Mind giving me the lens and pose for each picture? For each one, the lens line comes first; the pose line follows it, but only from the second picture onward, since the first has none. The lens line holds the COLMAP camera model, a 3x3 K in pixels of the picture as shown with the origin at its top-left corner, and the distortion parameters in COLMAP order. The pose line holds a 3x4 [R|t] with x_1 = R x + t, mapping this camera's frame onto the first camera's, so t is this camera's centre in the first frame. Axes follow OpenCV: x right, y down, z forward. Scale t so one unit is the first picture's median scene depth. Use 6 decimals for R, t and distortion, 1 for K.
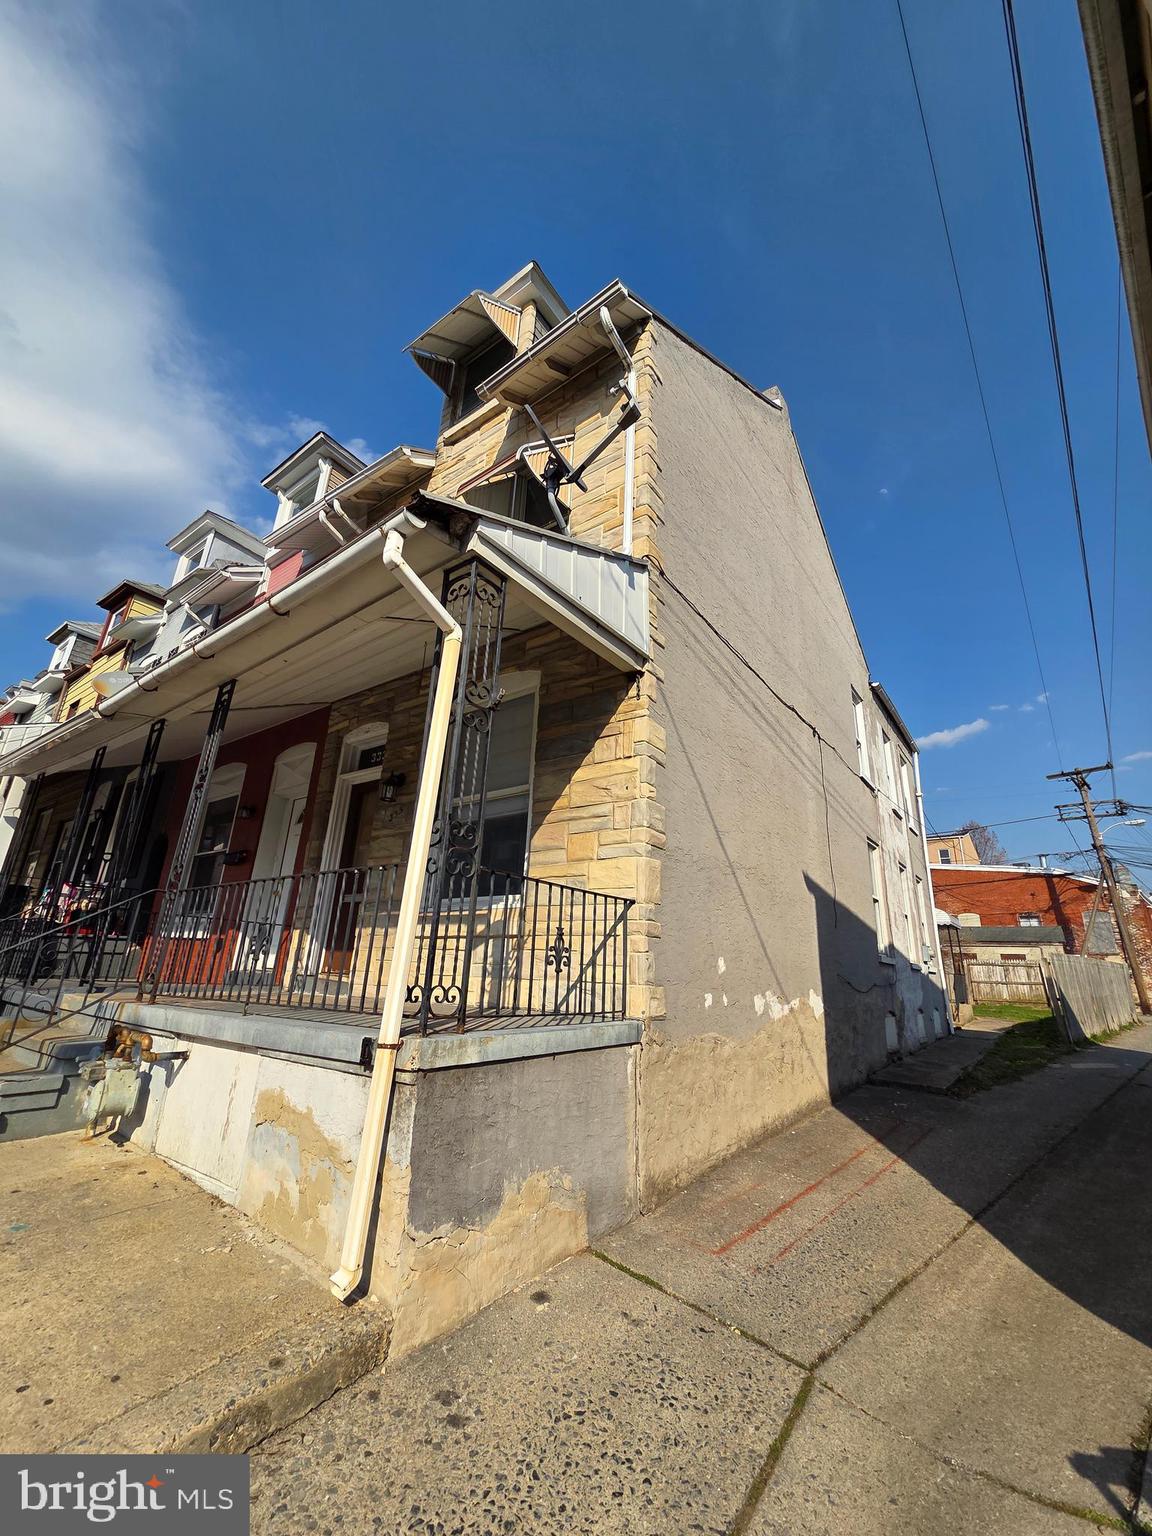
lens RADIAL K [[629.1, 0, 571.6], [0, 629.1, 762.2], [0, 0, 1]] dist [0.003802, -0.000179]
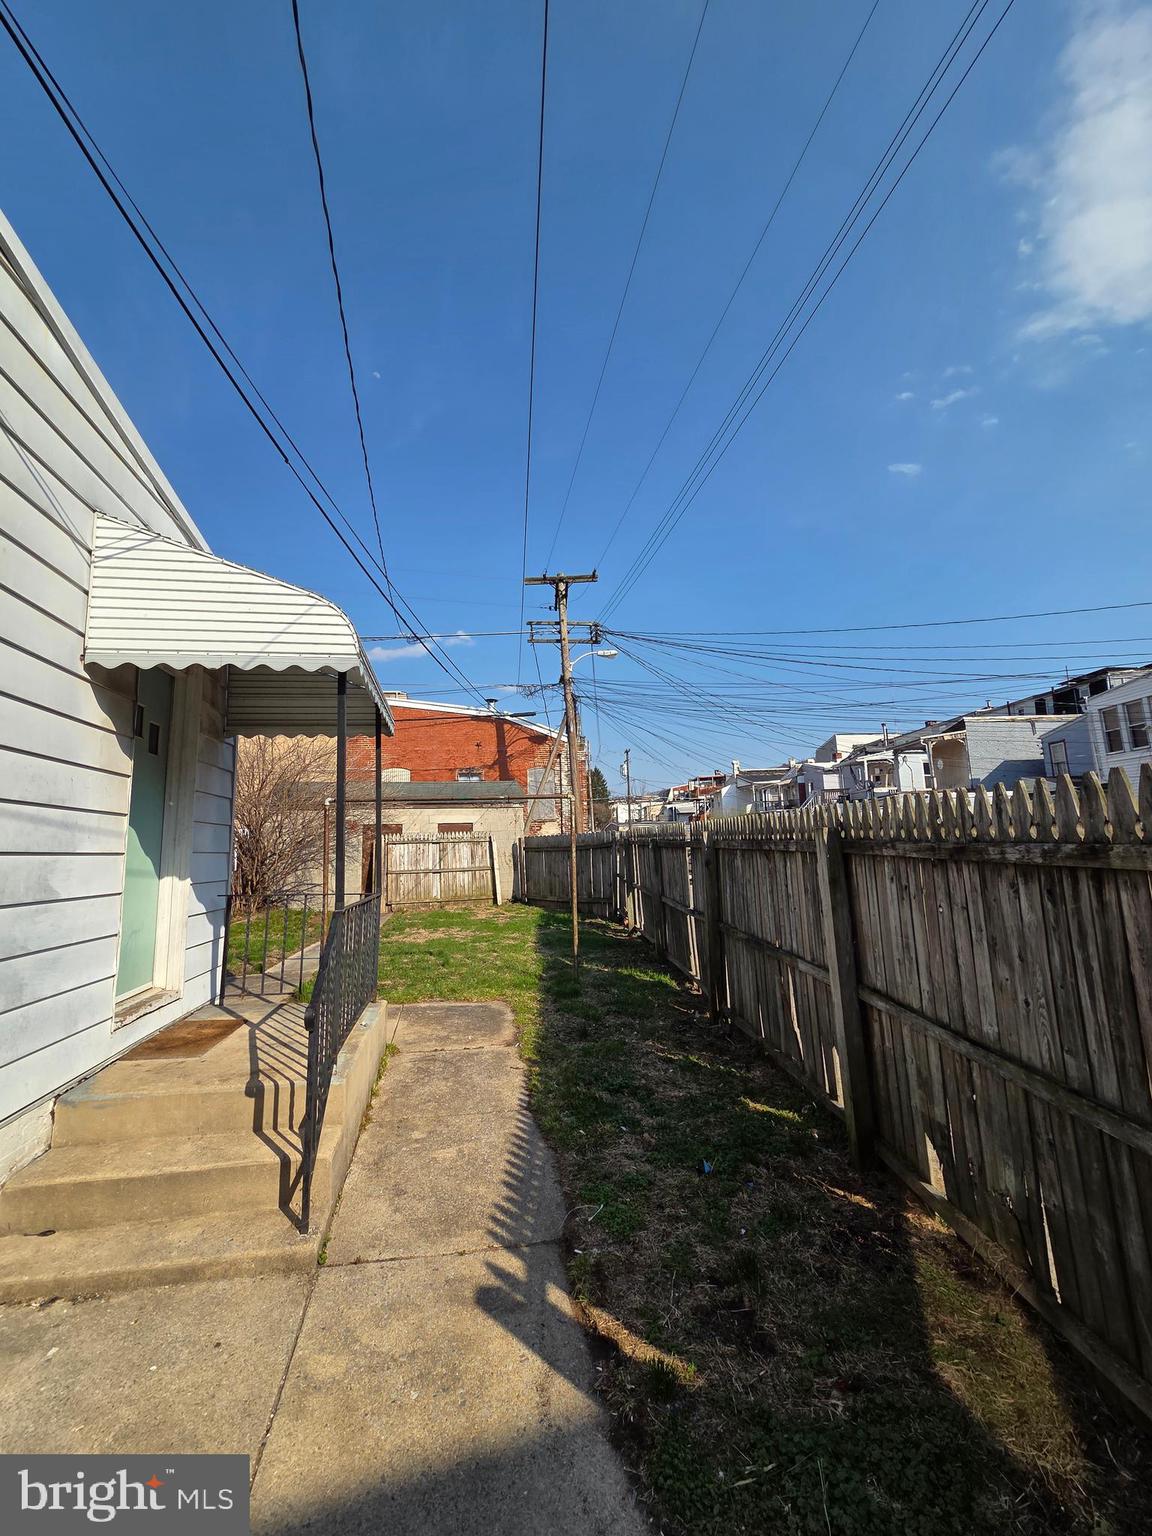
lens RADIAL K [[629.1, 0, 580.4], [0, 629.1, 761.5], [0, 0, 1]] dist [0.003802, -0.000179]
pose [[0.663638, 0.046187, 0.746627, 0.264531], [-0.183110, 0.977758, 0.102272, 0.132064], [-0.725297, -0.204586, 0.657335, 0.428315]]
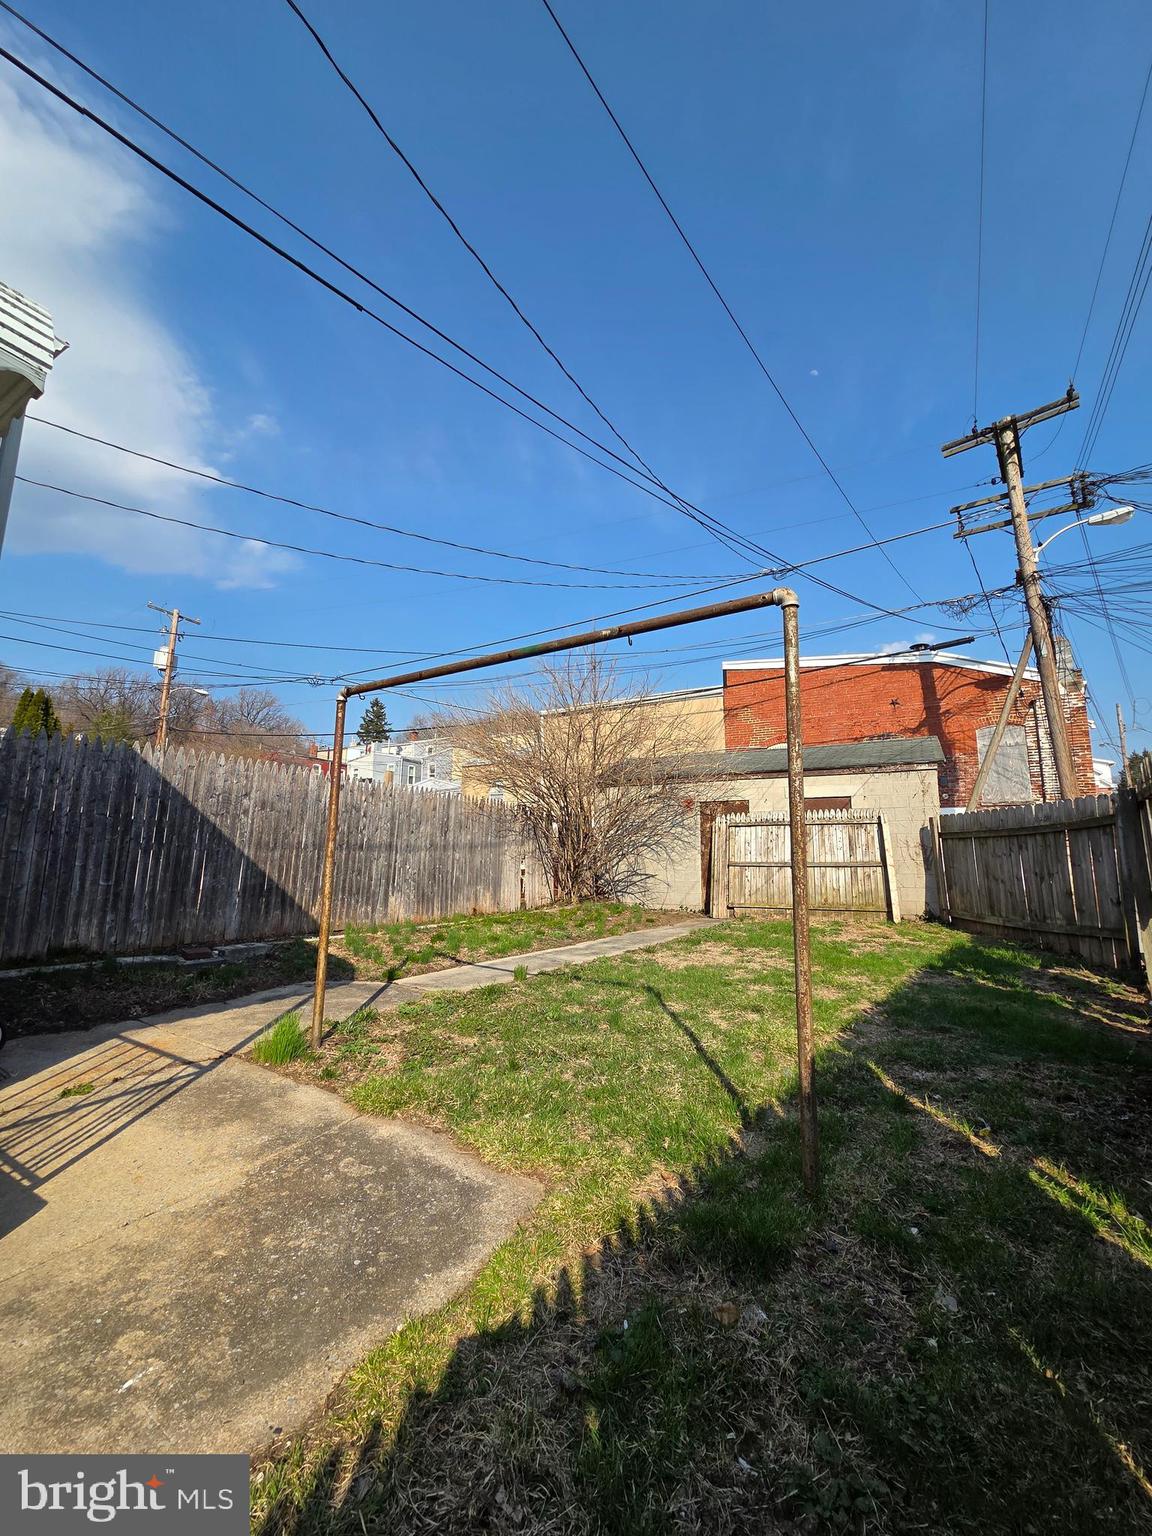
lens RADIAL K [[629.1, 0, 578.6], [0, 629.1, 760.7], [0, 0, 1]] dist [0.003802, -0.000179]
pose [[0.991478, -0.011337, 0.129783, 0.392107], [-0.009915, 0.986751, 0.161940, 0.173591], [-0.129900, -0.161847, 0.978229, 0.500176]]
